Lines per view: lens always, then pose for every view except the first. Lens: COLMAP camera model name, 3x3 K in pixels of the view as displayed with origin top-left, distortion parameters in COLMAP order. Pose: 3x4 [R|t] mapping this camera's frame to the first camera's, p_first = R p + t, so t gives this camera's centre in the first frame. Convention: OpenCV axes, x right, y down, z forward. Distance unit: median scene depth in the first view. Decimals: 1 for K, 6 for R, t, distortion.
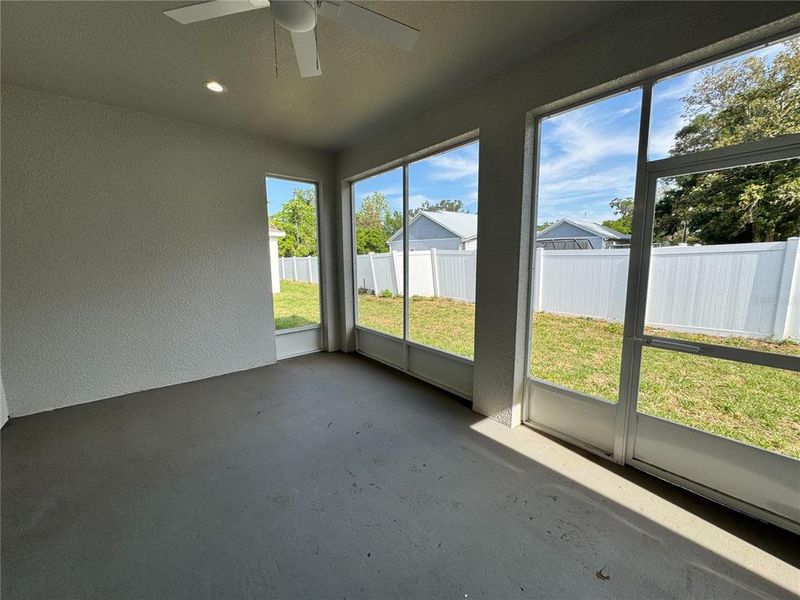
lens RADIAL K [[320.0, 0, 400.0], [0, 320.0, 297.7], [0, 0, 1]] dist [-0.000489, 0.000282]
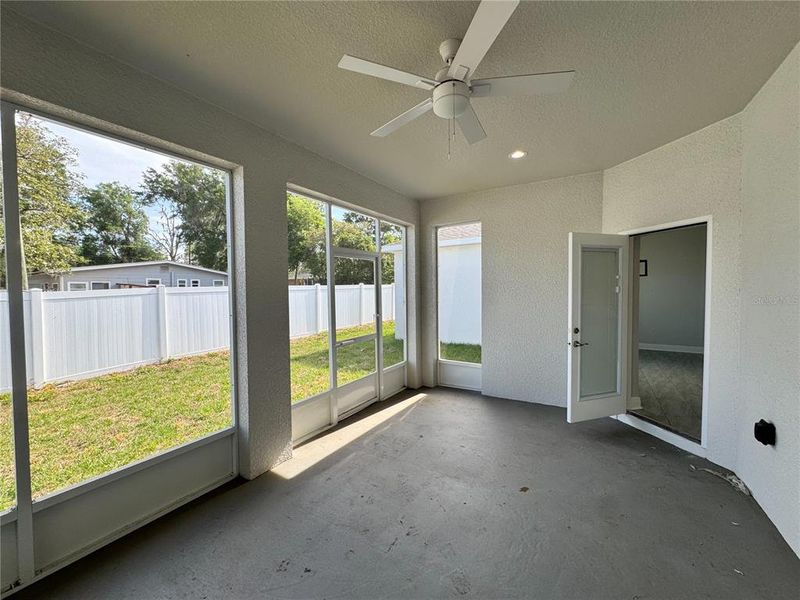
lens RADIAL K [[320.0, 0, 400.0], [0, 320.0, 297.7], [0, 0, 1]] dist [-0.000489, 0.000282]
pose [[-0.314988, -0.014907, 0.948978, -0.690005], [0.140777, 0.988082, 0.062249, -0.125063], [-0.938597, 0.153202, -0.309136, 0.799972]]
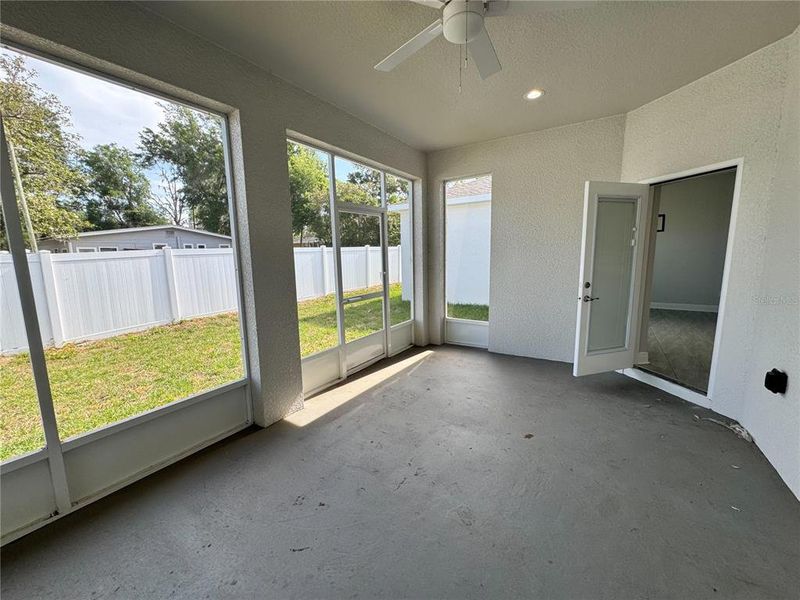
lens RADIAL K [[320.0, 0, 400.0], [0, 320.0, 297.7], [0, 0, 1]] dist [-0.000489, 0.000282]
pose [[-0.296216, -0.117734, 0.947837, -0.677091], [0.149689, 0.974388, 0.167813, -0.094432], [-0.943318, 0.191590, -0.271005, 0.802185]]
